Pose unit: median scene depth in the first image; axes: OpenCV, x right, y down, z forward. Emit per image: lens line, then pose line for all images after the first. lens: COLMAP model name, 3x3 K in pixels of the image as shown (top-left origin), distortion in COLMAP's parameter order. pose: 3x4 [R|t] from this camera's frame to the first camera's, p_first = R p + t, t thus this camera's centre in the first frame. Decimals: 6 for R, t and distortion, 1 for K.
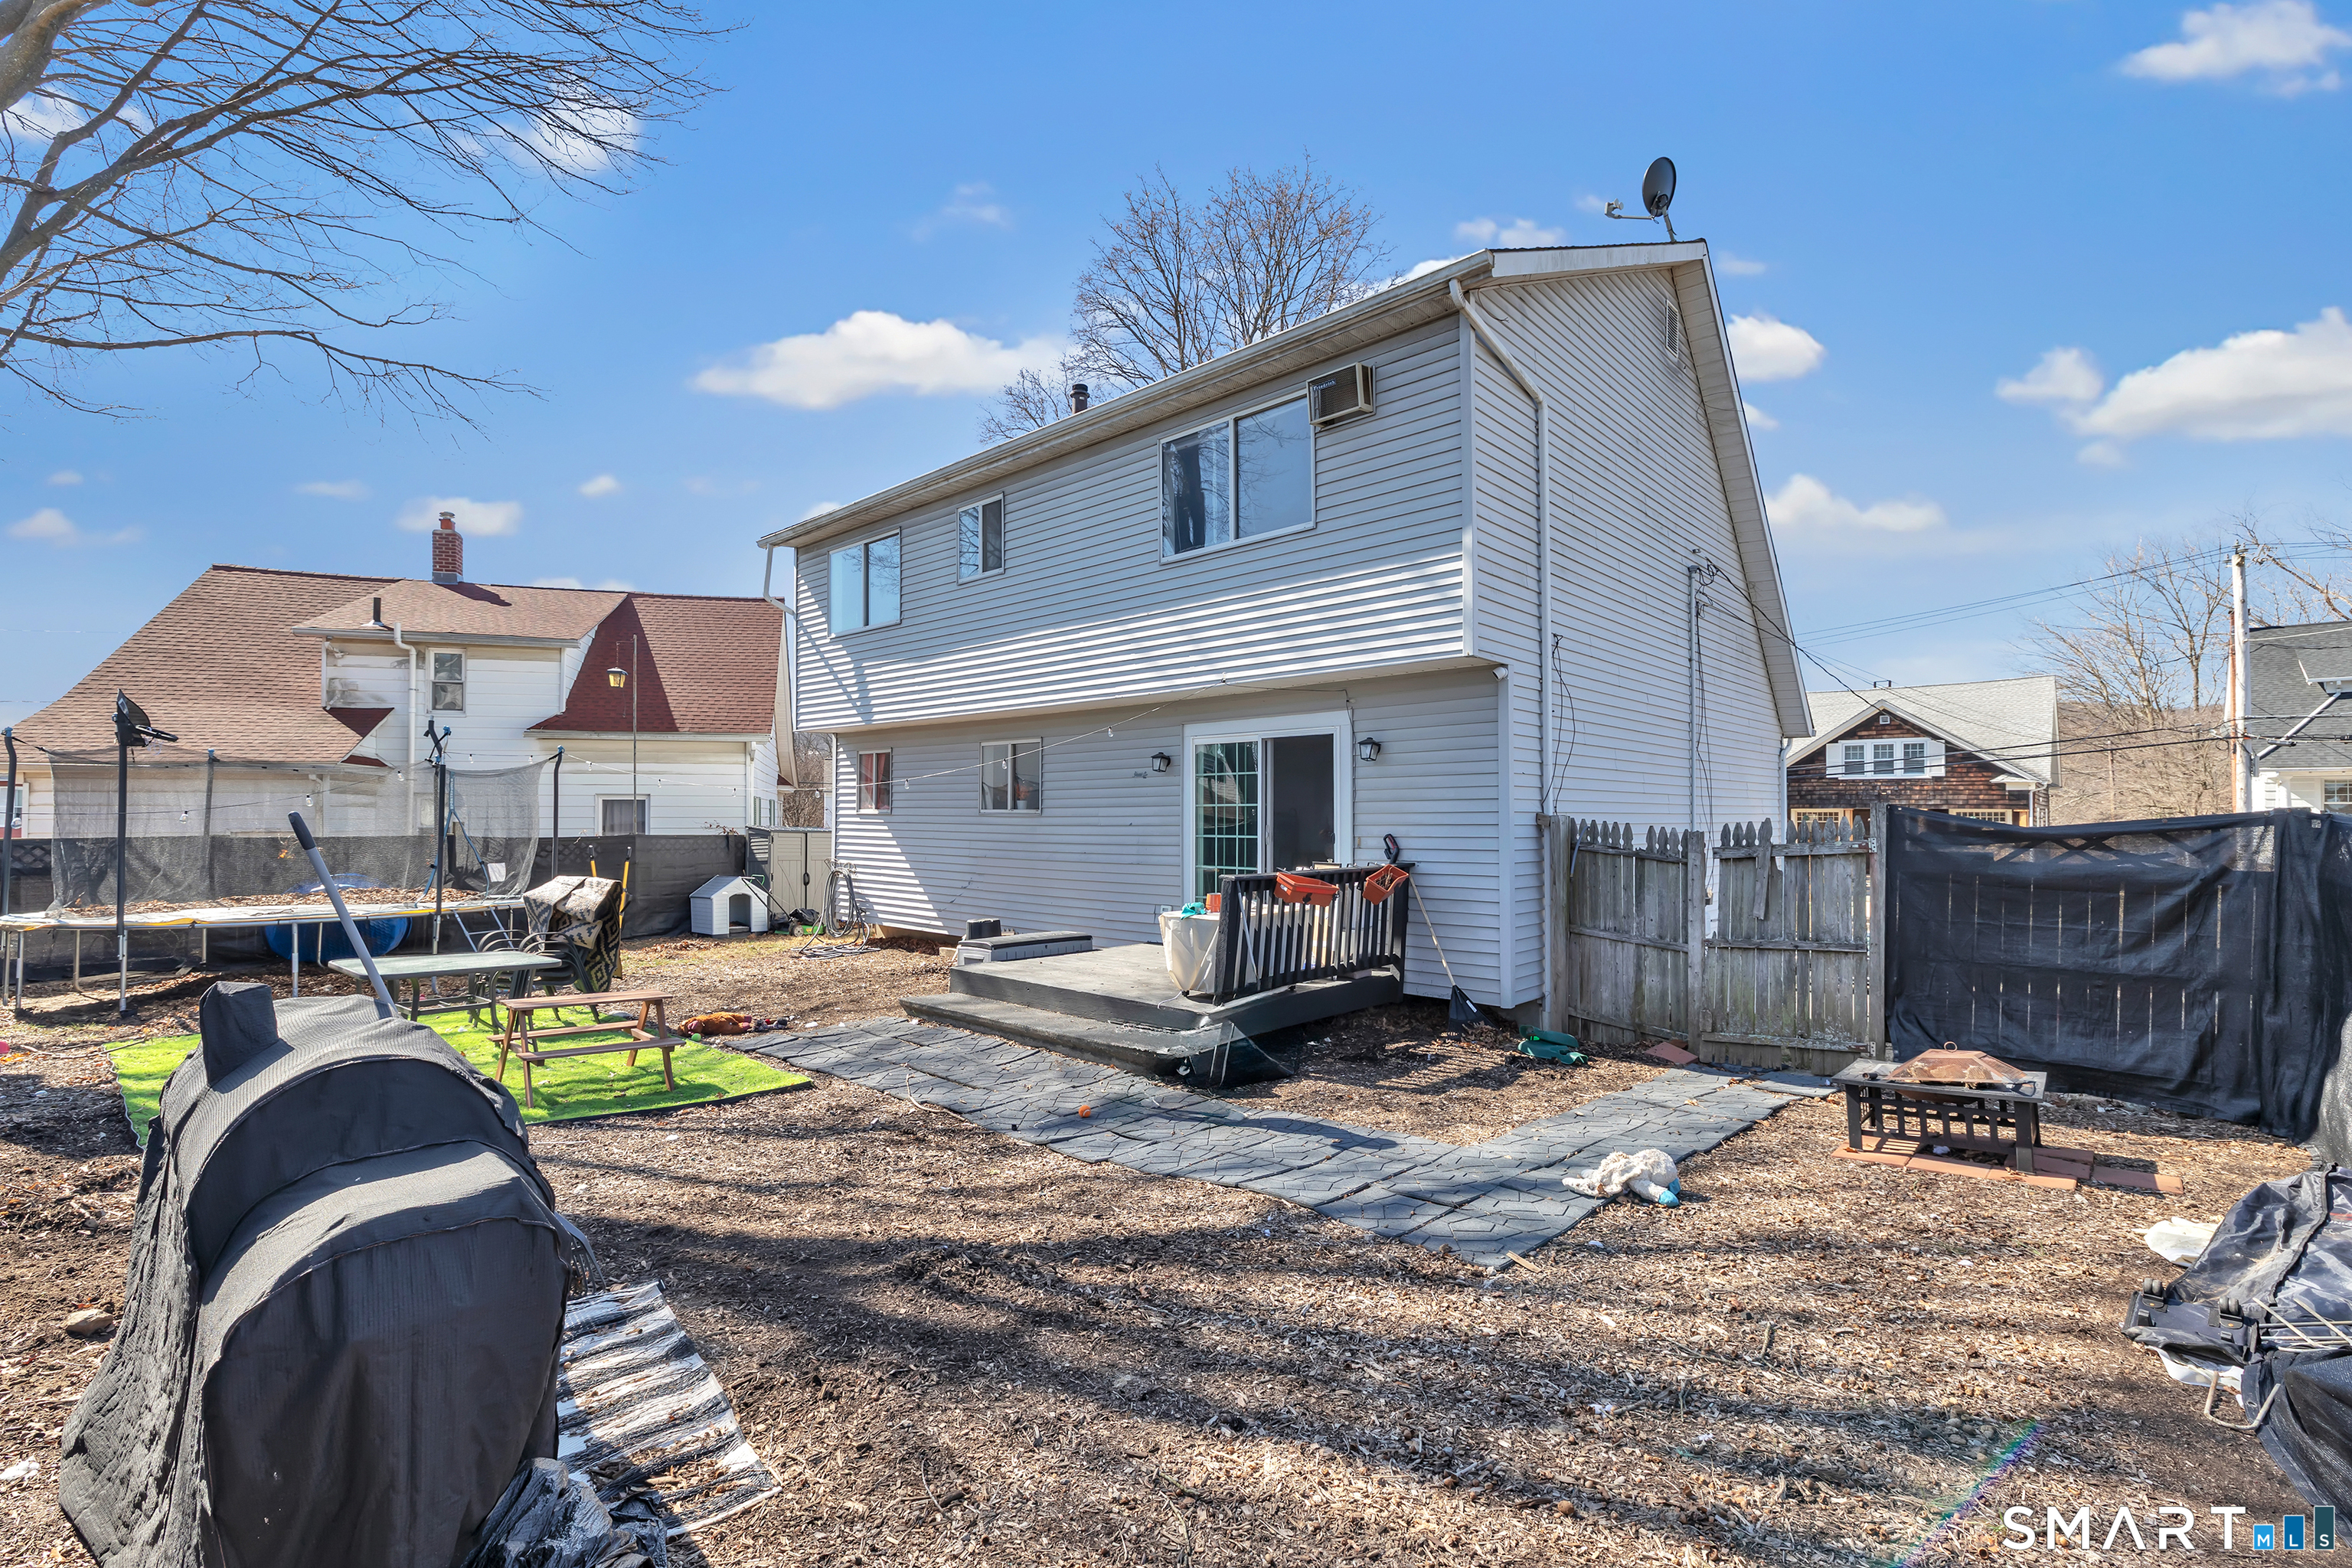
lens RADIAL K [[1038.3, 0, 1246.0], [0, 1038.3, 771.5], [0, 0, 1]] dist [0.002959, 0.000550]
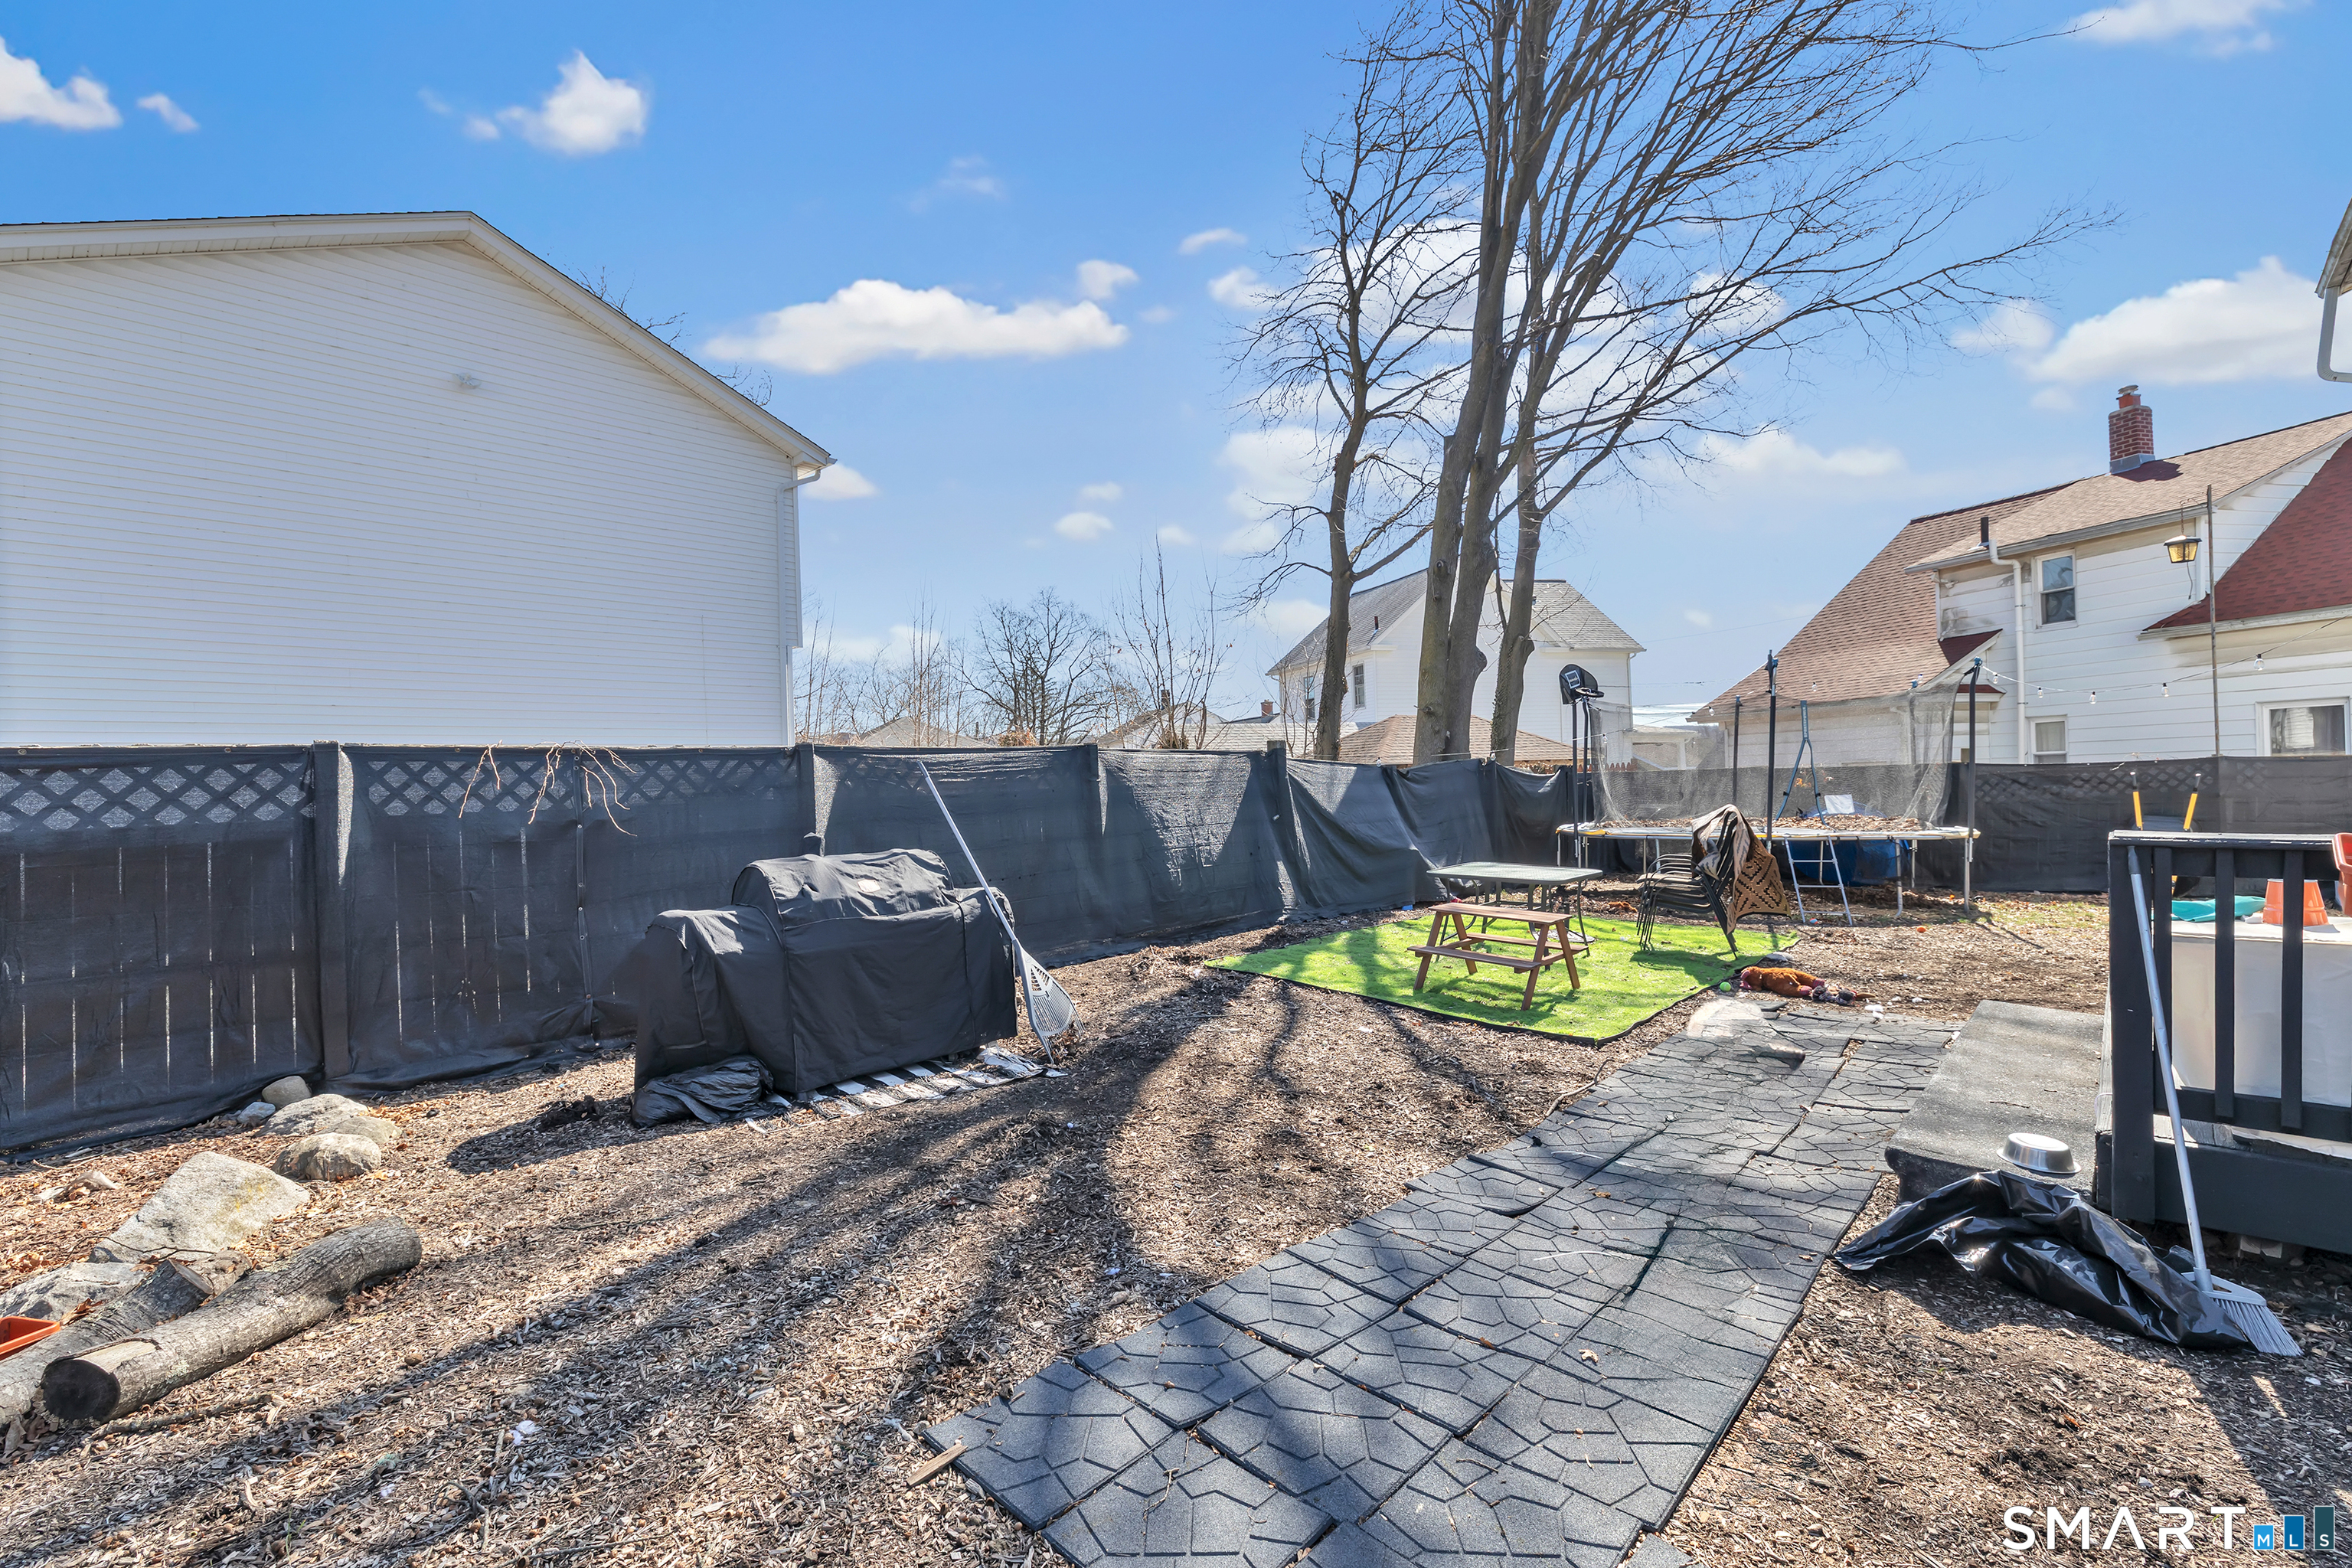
lens RADIAL K [[1070.5, 0, 1169.9], [0, 1070.5, 800.8], [0, 0, 1]] dist [0.000975, -0.000068]
pose [[-0.071430, 0.019693, -0.997251, 0.678970], [0.077761, 0.996872, 0.014116, 0.070894], [0.994410, -0.076539, -0.072738, 0.944273]]
